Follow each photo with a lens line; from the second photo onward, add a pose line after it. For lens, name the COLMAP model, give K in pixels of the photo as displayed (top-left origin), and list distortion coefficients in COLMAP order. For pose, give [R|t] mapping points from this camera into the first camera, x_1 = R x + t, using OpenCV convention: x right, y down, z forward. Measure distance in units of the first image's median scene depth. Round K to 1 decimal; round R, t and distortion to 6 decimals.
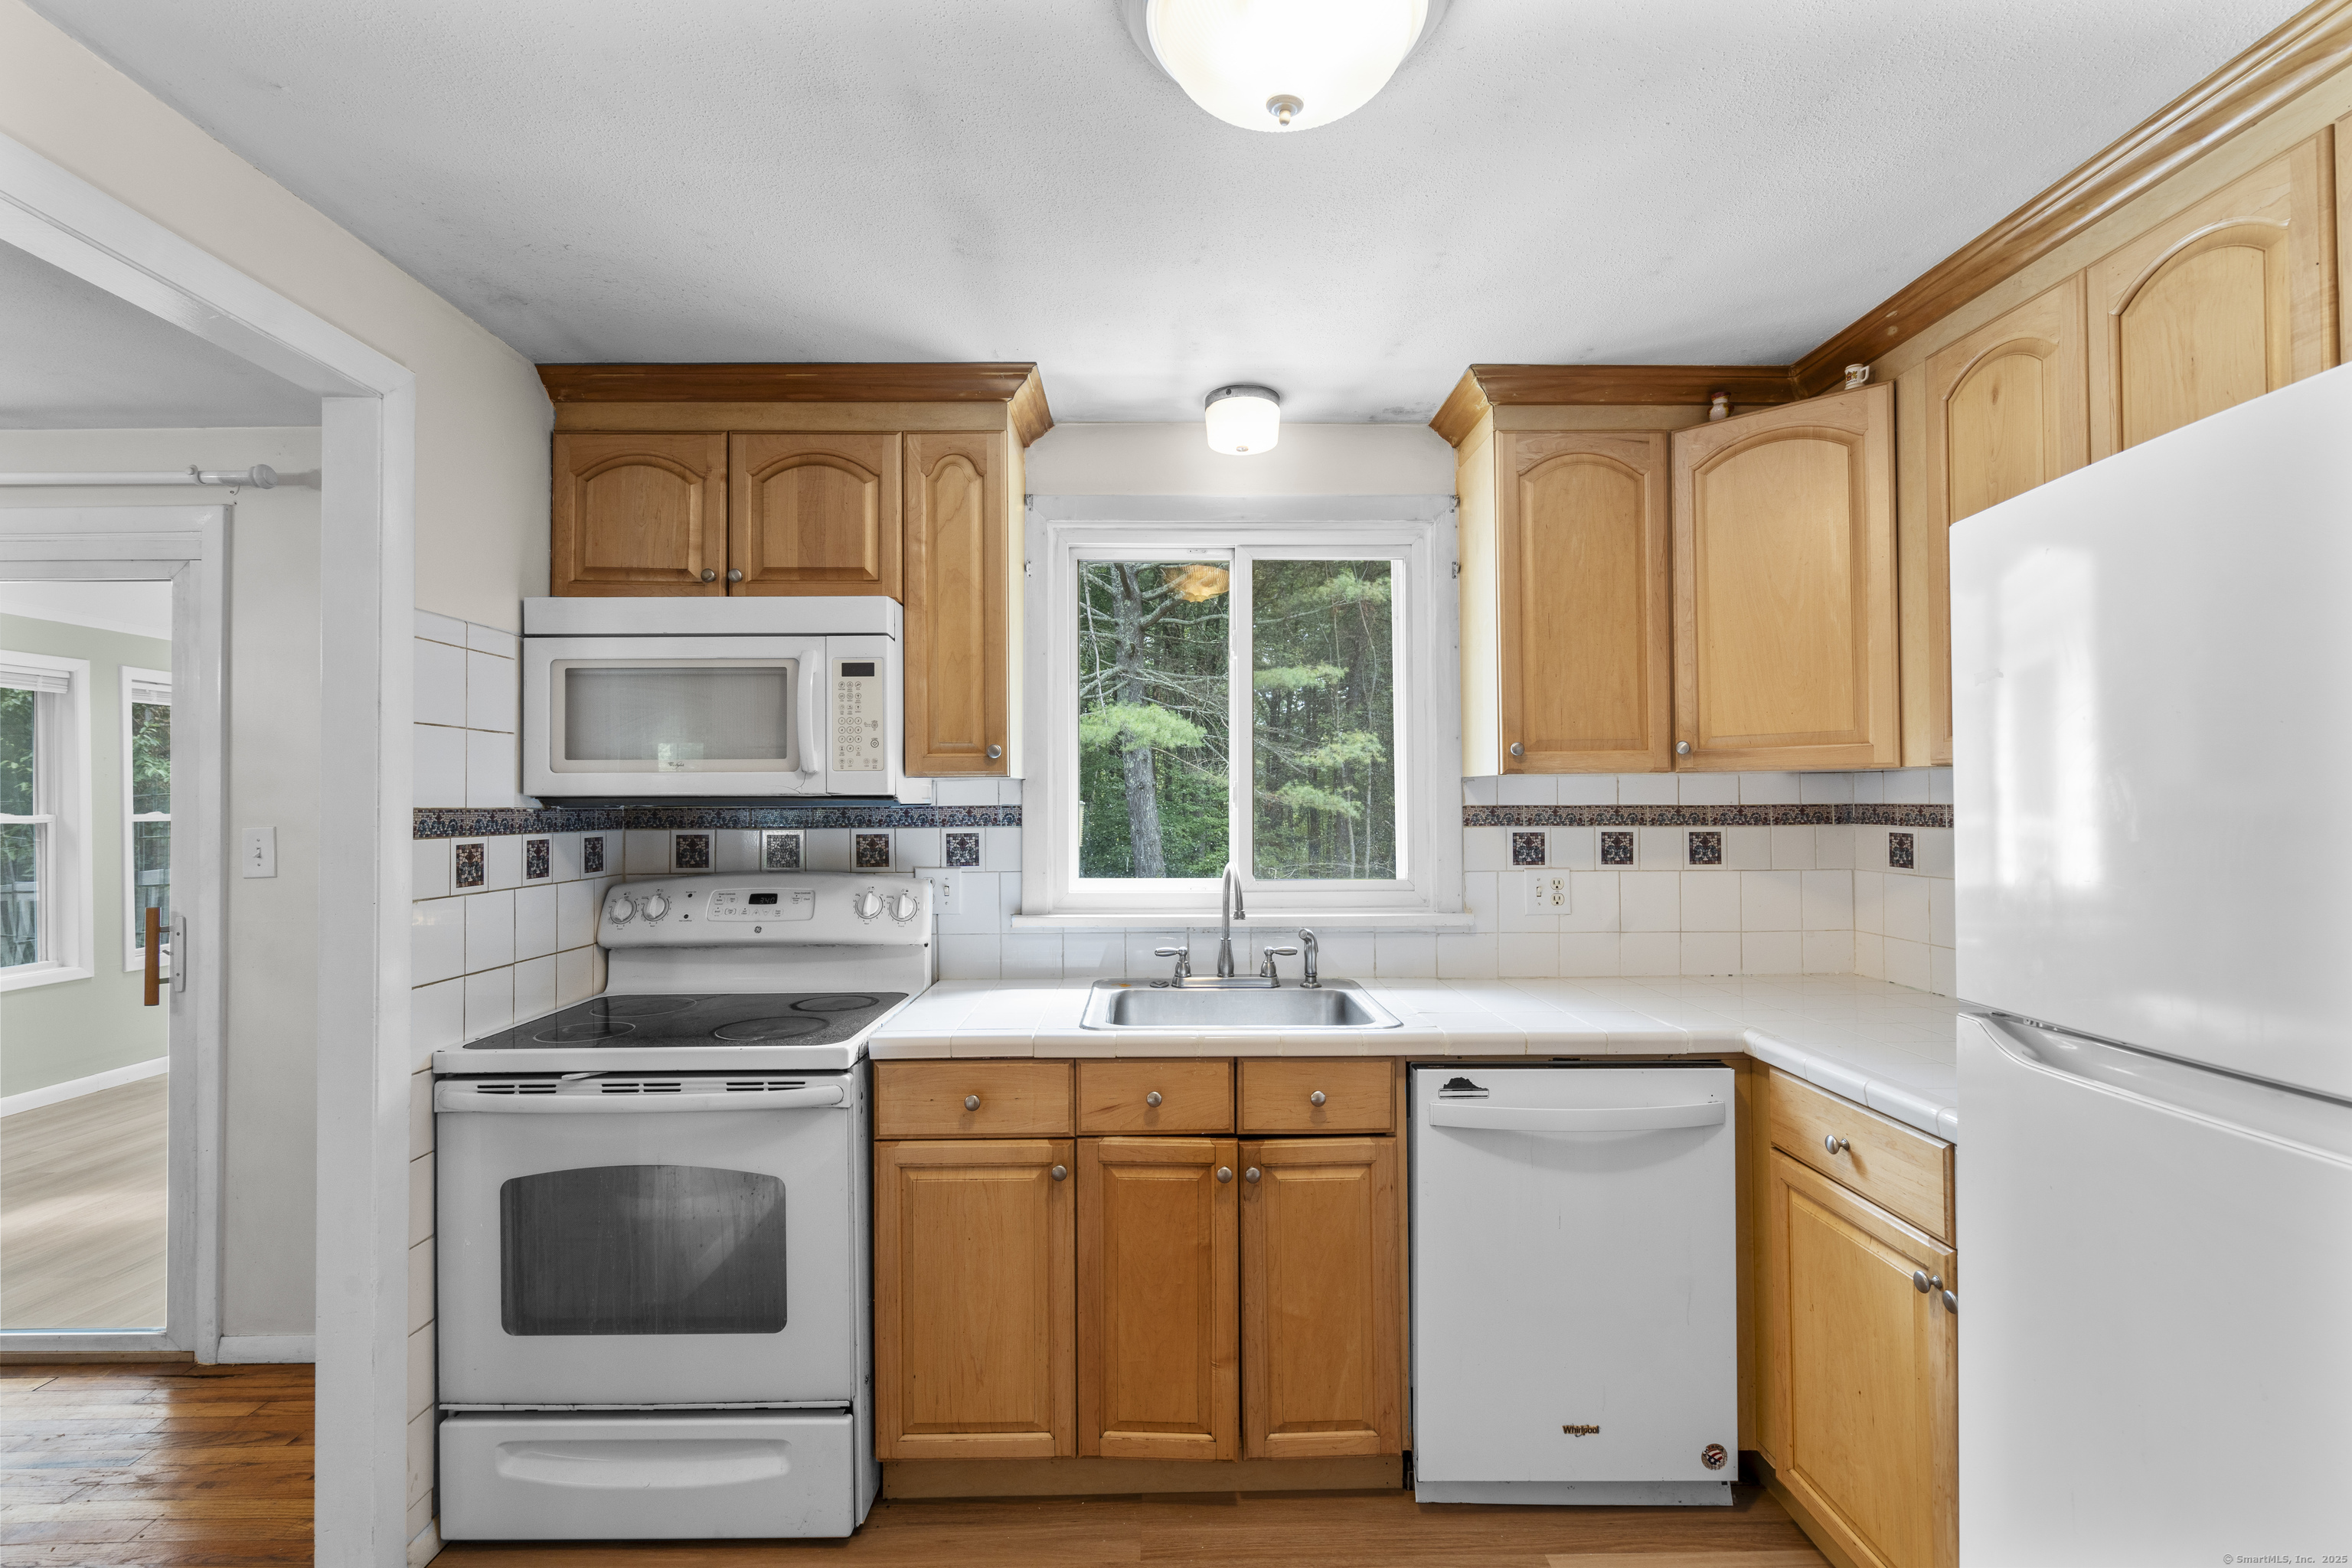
lens RADIAL K [[1058.8, 0, 1175.0], [0, 1058.8, 786.8], [0, 0, 1]] dist [-0.004105, 0.002255]
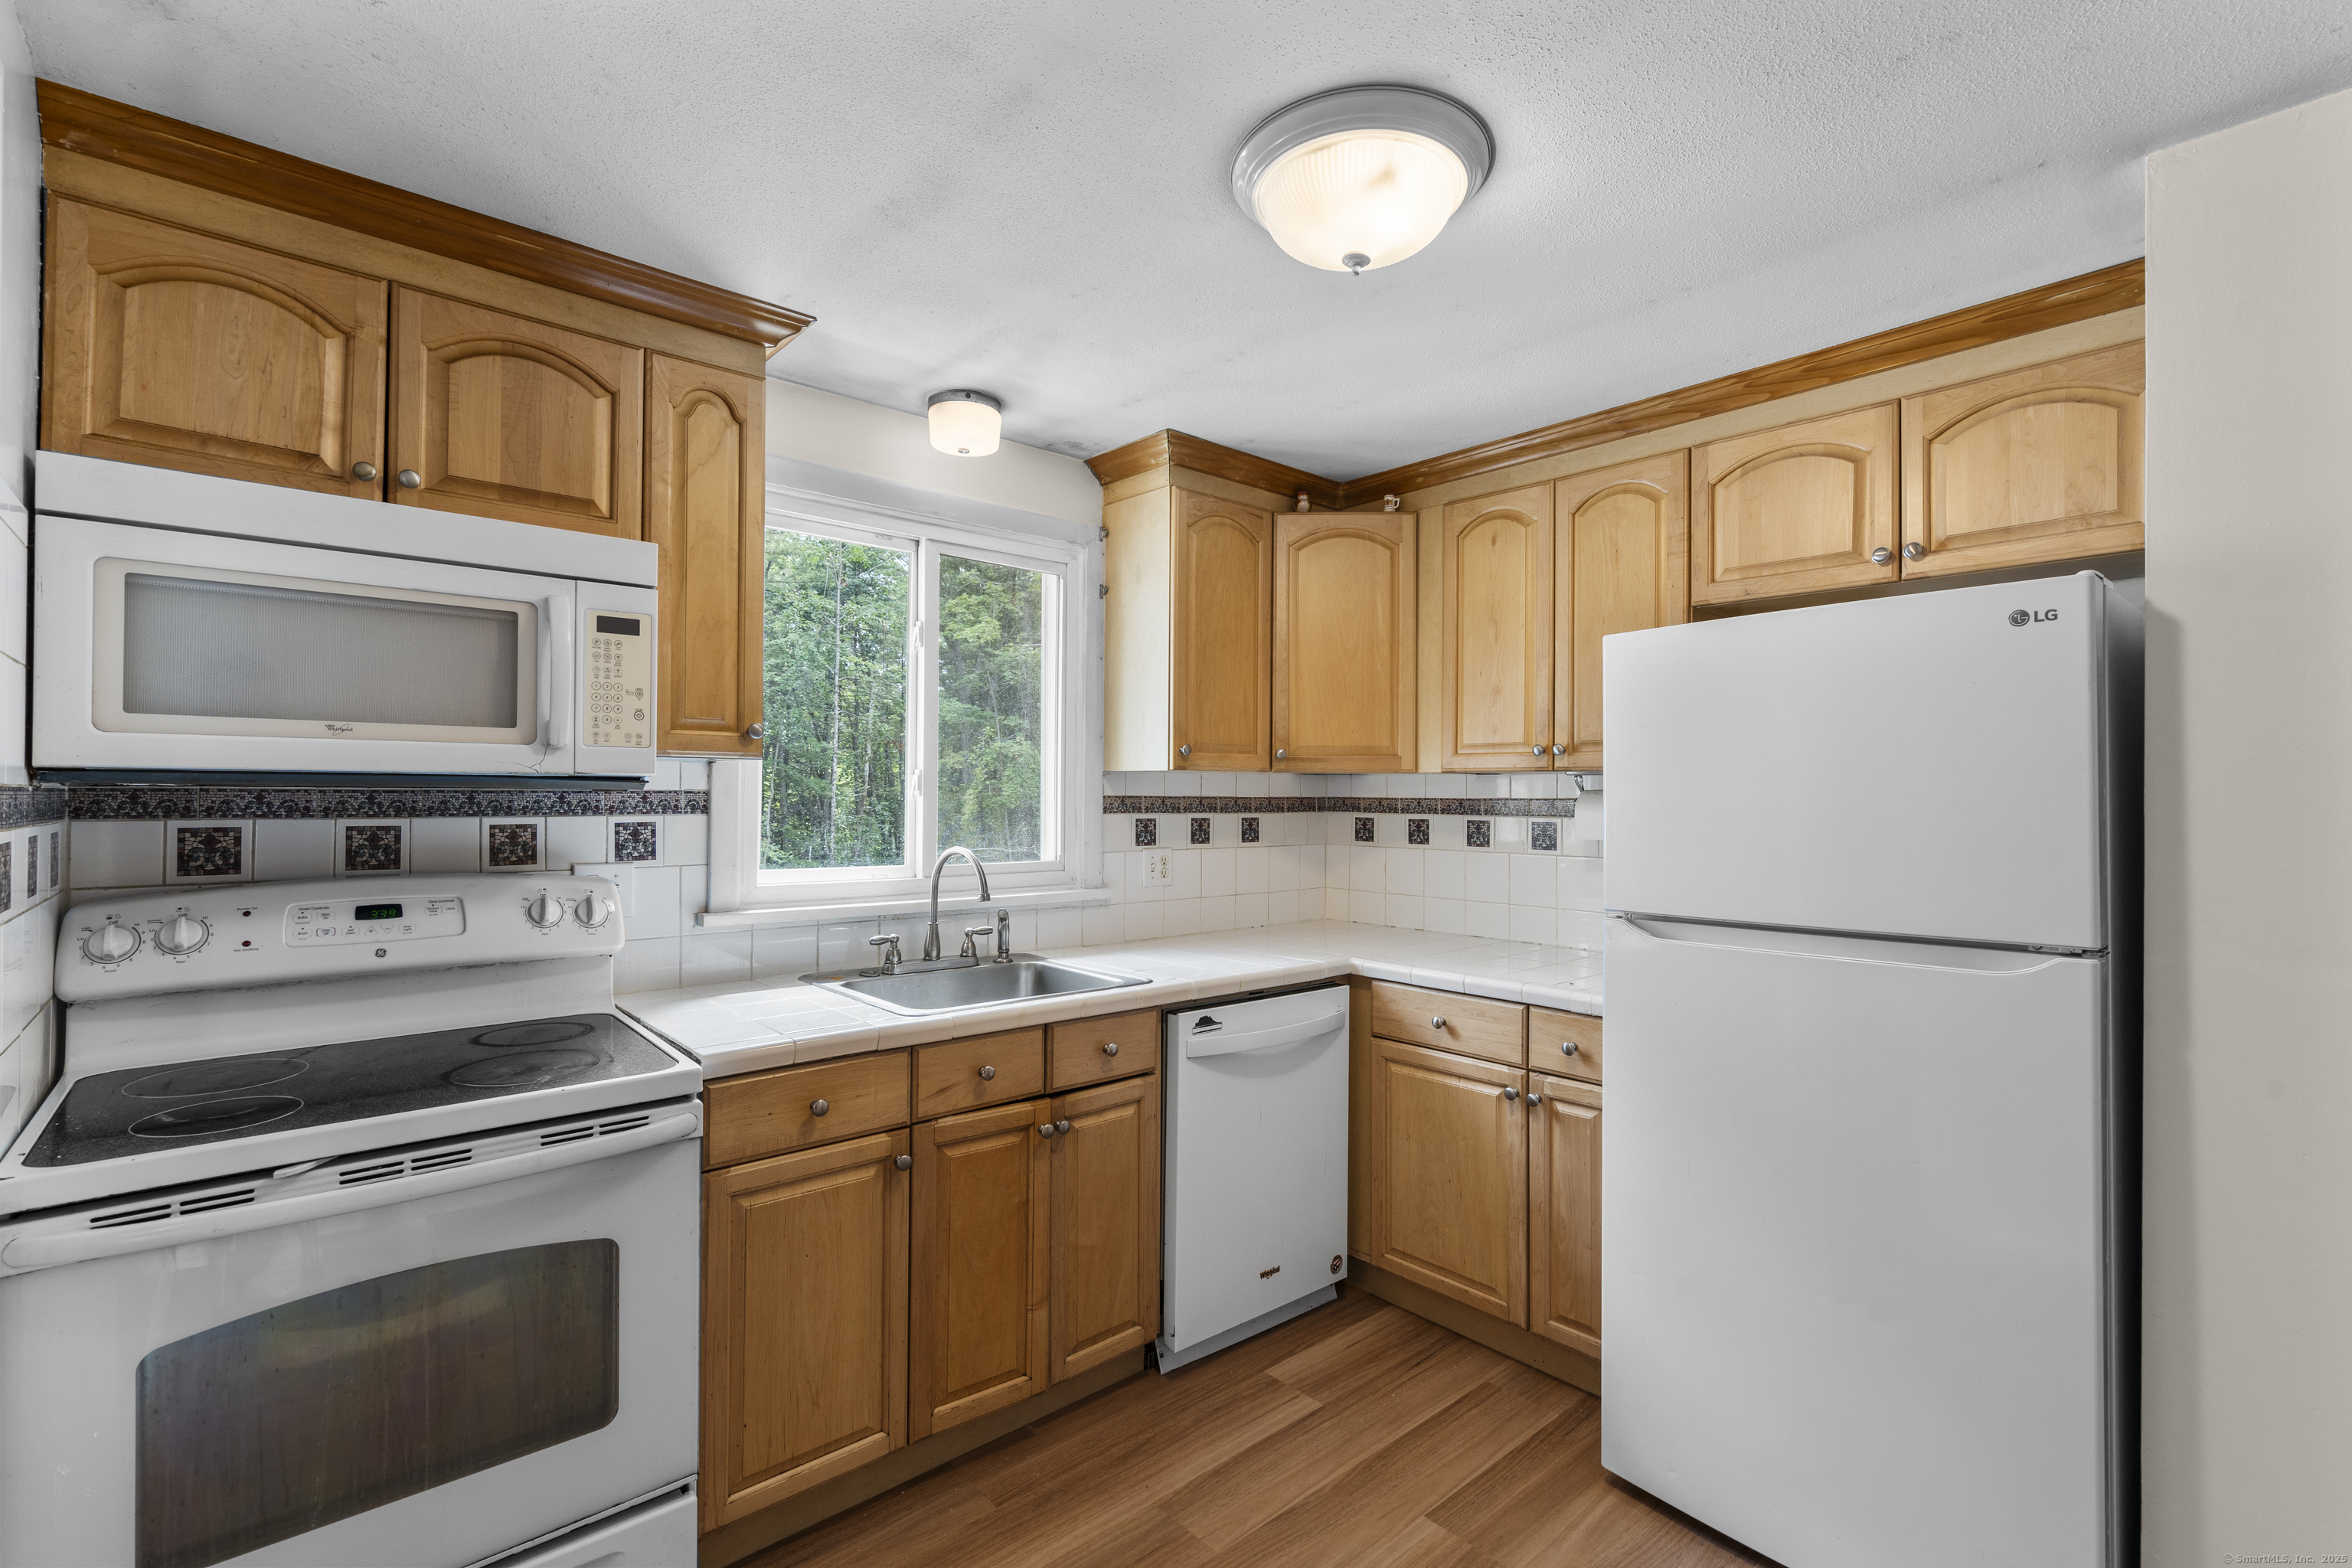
lens RADIAL K [[1058.8, 0, 1176.9], [0, 1058.8, 785.7], [0, 0, 1]] dist [-0.004105, 0.002255]
pose [[0.758280, 0.015533, 0.651744, -0.493275], [-0.021098, 0.999777, 0.000719, 0.005272], [-0.651587, -0.014296, 0.758439, 0.077132]]
